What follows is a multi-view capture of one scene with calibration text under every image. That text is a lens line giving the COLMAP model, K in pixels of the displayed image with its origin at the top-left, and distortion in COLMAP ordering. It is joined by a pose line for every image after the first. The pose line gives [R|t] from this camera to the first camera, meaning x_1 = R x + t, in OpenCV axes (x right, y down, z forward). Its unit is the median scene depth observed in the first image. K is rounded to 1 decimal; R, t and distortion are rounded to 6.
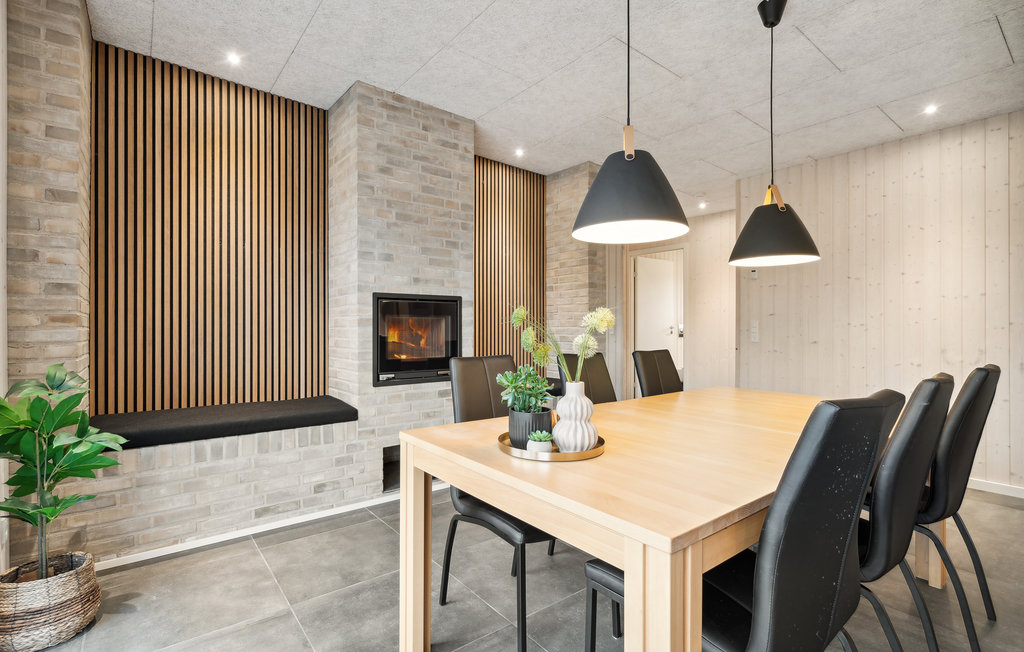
lens RADIAL K [[475.3, 0, 512.0], [0, 475.3, 326.0], [0, 0, 1]] dist [-0.001618, -0.000076]
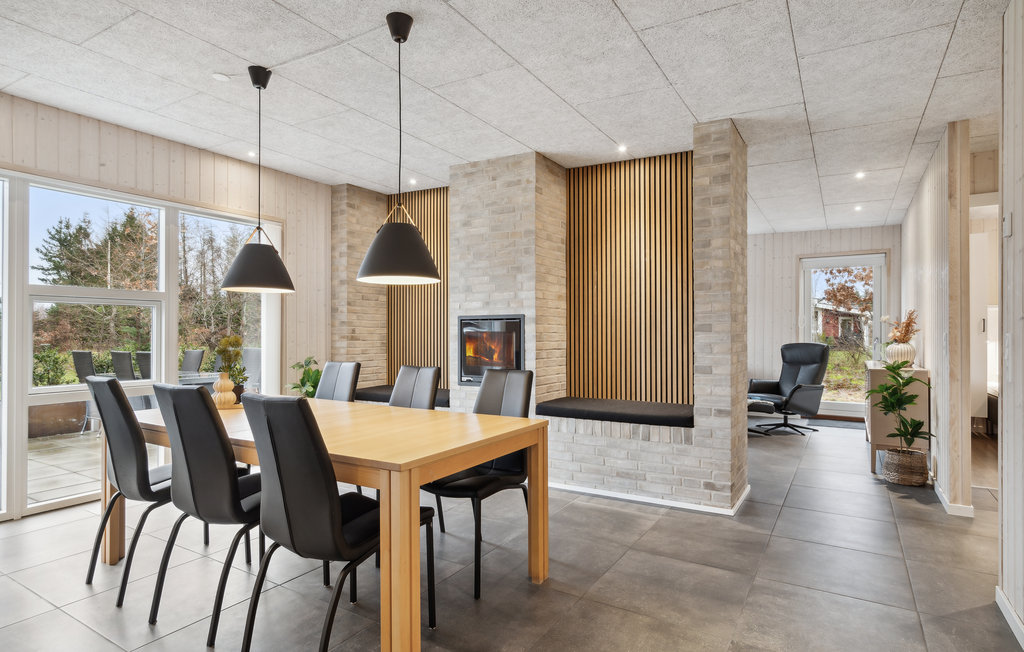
lens RADIAL K [[549.5, 0, 512.0], [0, 549.5, 326.0], [0, 0, 1]] dist [-0.000084, -0.000378]
pose [[0.345917, -0.012726, -0.938179, 1.156261], [0.003653, 0.999919, -0.012217, -0.019995], [0.938258, 0.000799, 0.345936, 0.557098]]
